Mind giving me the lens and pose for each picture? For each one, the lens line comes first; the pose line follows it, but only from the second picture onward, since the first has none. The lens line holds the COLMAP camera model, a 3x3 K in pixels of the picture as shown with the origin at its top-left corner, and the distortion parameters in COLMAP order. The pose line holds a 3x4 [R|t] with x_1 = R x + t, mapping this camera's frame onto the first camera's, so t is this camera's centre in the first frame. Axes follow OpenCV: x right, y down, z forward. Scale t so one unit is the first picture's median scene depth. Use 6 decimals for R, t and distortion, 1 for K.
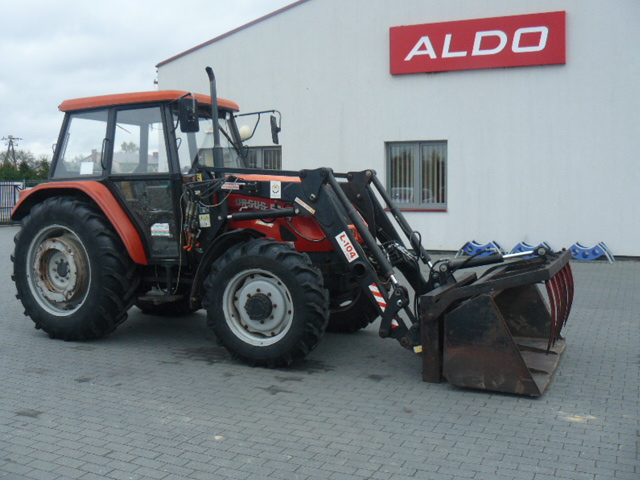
lens RADIAL K [[689.2, 0, 317.9], [0, 689.2, 227.7], [0, 0, 1]] dist [-0.188148, 0.240596]
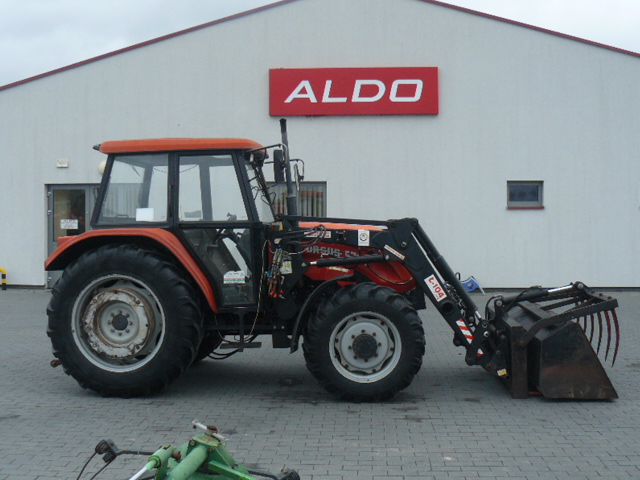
lens RADIAL K [[723.7, 0, 320.0], [0, 723.7, 240.0], [0, 0, 1]] dist [-0.156449, 0.010551]
pose [[0.929162, -0.008581, 0.369573, -0.500176], [0.020513, 0.999387, -0.028368, -0.019027], [-0.369103, 0.033939, 0.928769, -0.030698]]
